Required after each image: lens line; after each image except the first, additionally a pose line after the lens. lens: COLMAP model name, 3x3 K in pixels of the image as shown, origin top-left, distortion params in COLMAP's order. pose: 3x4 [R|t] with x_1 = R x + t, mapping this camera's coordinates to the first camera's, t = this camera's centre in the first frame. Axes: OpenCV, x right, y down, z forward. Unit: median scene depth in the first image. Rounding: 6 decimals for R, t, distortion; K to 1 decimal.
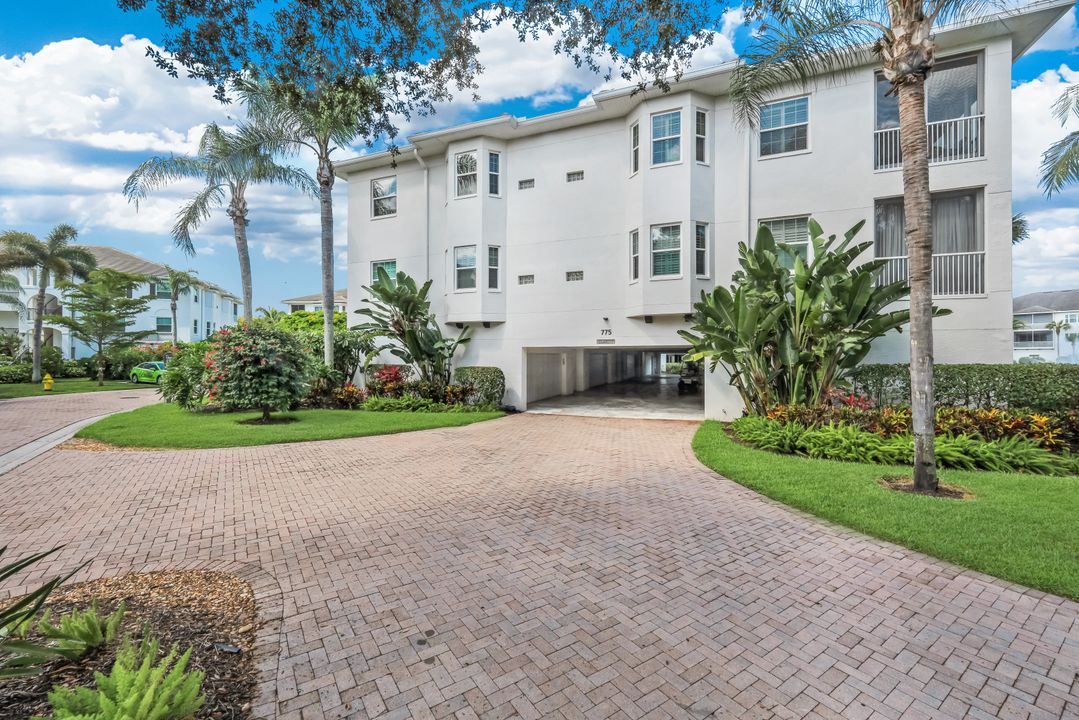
lens RADIAL K [[424.3, 0, 539.5], [0, 424.3, 360.0], [0, 0, 1]] dist [0.009737, 0.000097]
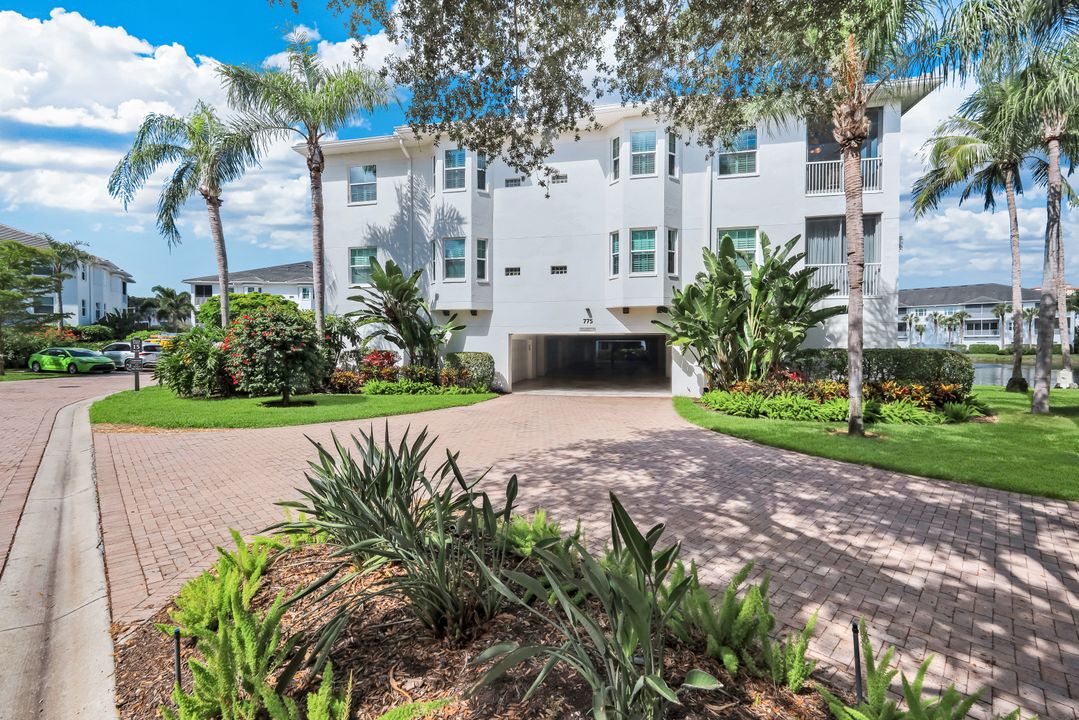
lens RADIAL K [[424.3, 0, 539.5], [0, 424.3, 360.0], [0, 0, 1]] dist [0.009737, 0.000097]
pose [[0.985975, -0.004779, 0.166824, -0.169102], [-0.000438, 0.999512, 0.031219, 0.002660], [-0.166892, -0.030854, 0.985492, -0.100289]]
